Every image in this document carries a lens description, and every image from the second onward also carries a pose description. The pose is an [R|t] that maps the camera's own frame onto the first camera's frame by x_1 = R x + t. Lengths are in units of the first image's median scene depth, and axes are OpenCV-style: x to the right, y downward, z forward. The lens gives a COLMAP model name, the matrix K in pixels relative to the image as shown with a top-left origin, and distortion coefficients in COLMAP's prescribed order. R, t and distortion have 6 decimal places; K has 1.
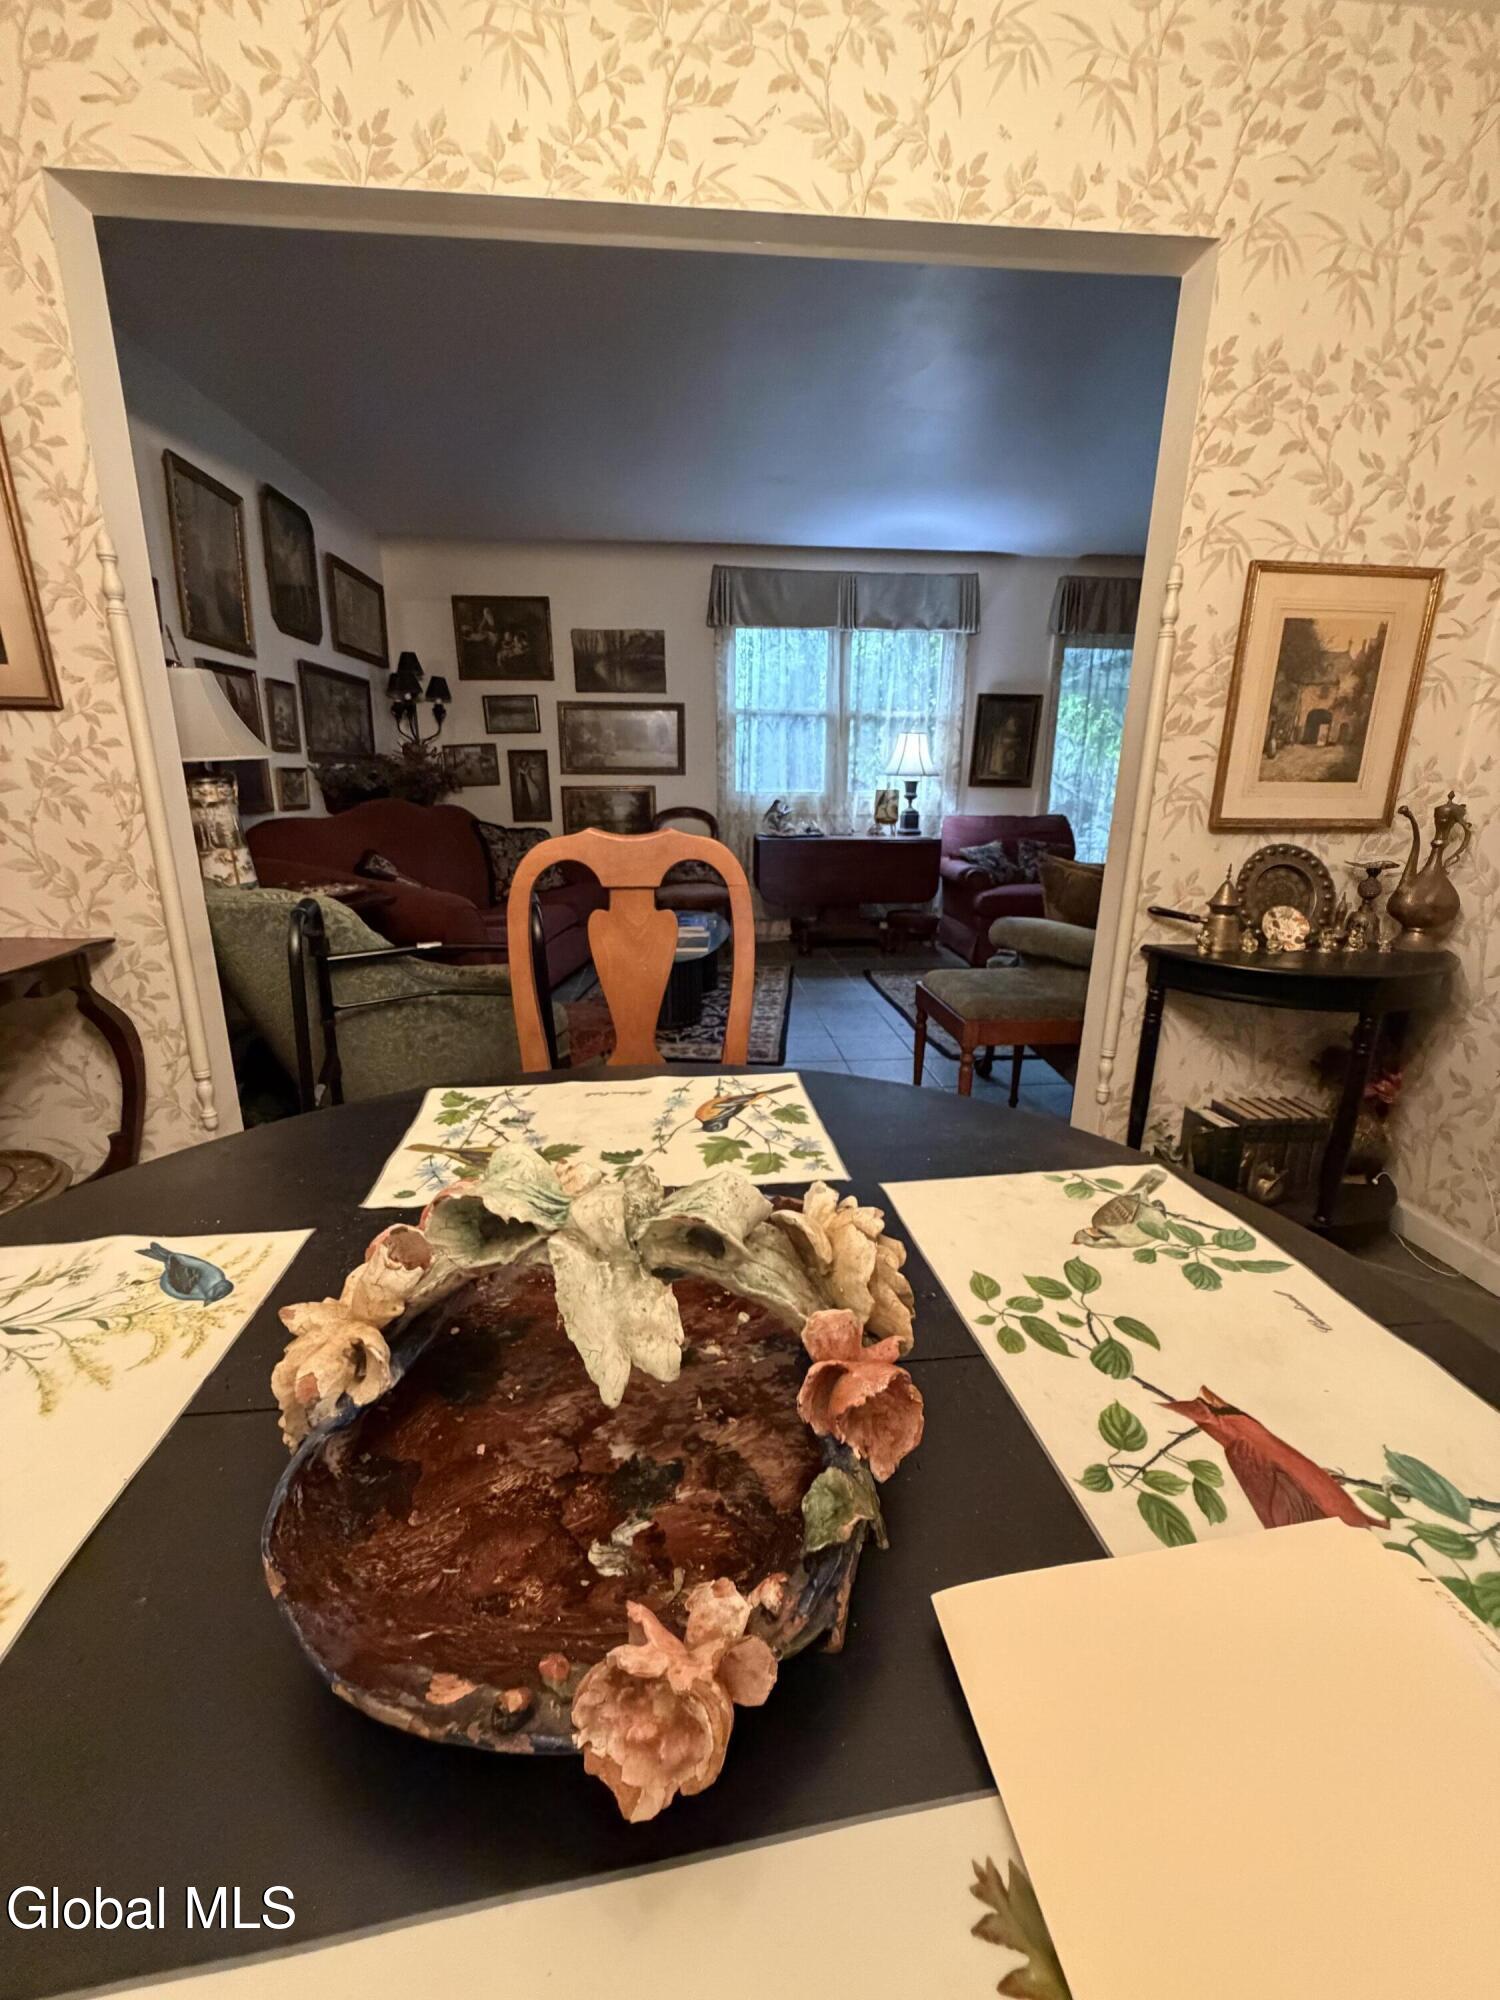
lens RADIAL K [[803.6, 0, 744.3], [0, 803.6, 1000.2], [0, 0, 1]] dist [-0.000244, 0.000262]
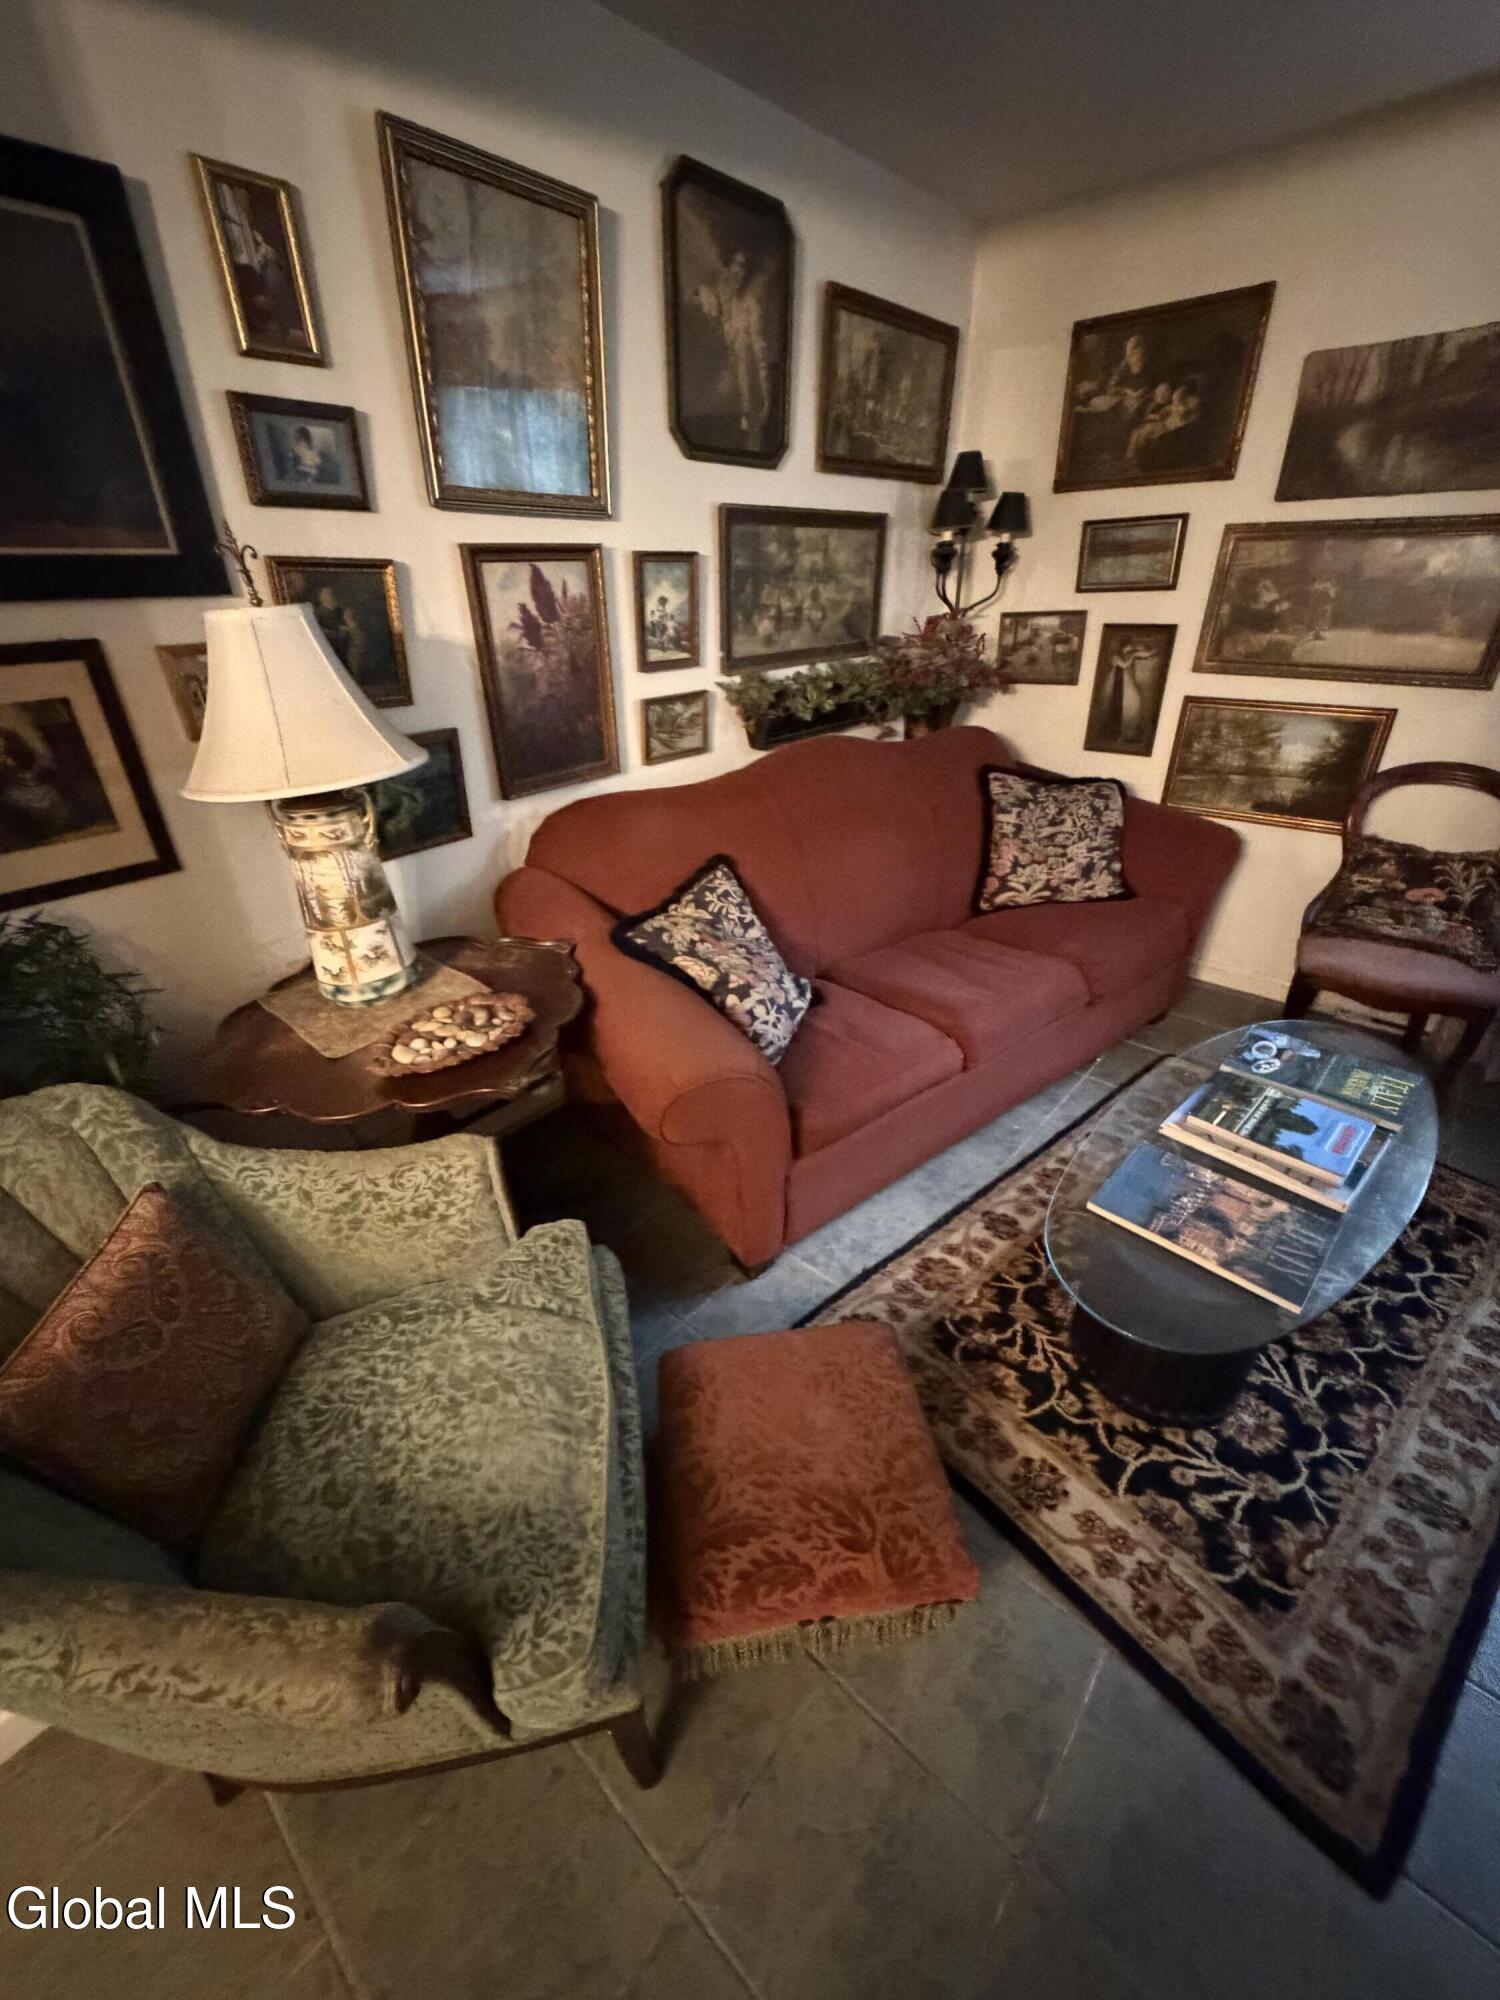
lens RADIAL K [[803.6, 0, 744.3], [0, 803.6, 1000.2], [0, 0, 1]] dist [-0.000244, 0.000262]
pose [[0.698756, 0.324337, -0.637609, -0.024640], [-0.173917, 0.941592, 0.288371, -0.185266], [0.693897, -0.090610, 0.714351, 0.404966]]
